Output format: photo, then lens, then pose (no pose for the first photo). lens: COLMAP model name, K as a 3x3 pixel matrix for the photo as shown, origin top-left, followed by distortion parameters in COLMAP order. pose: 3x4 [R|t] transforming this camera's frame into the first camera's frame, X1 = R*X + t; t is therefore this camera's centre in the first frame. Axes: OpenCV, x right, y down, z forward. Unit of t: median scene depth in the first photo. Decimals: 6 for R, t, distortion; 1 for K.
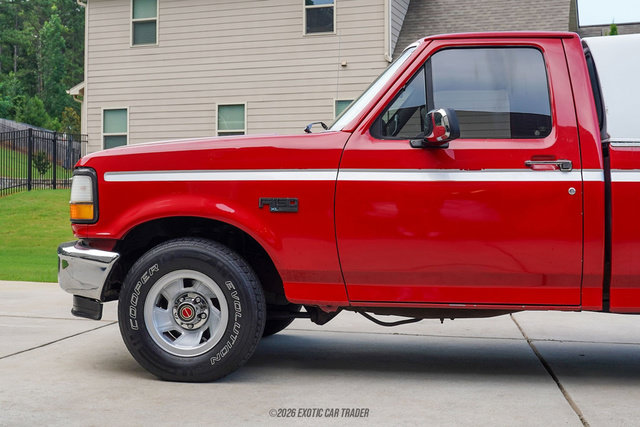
lens RADIAL K [[924.8, 0, 330.5], [0, 924.8, 168.8], [0, 0, 1]] dist [-0.092197, 0.000000]
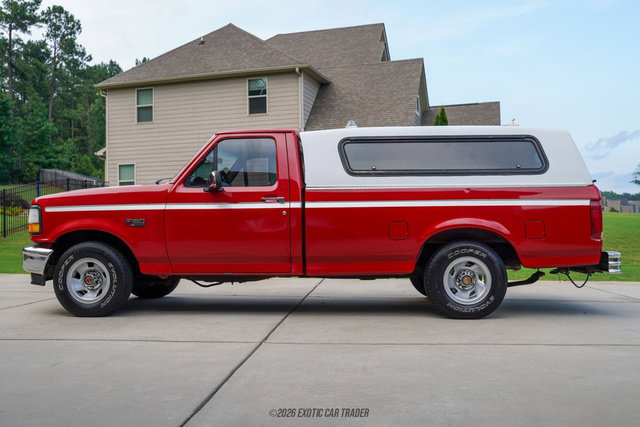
lens RADIAL K [[607.6, 0, 298.2], [0, 607.6, 204.9], [0, 0, 1]] dist [-0.024653, 0.000000]
pose [[0.999219, -0.015357, 0.036406, 0.226782], [0.015153, 0.999868, 0.005878, 0.000141], [-0.036492, -0.005322, 0.999320, -0.254601]]
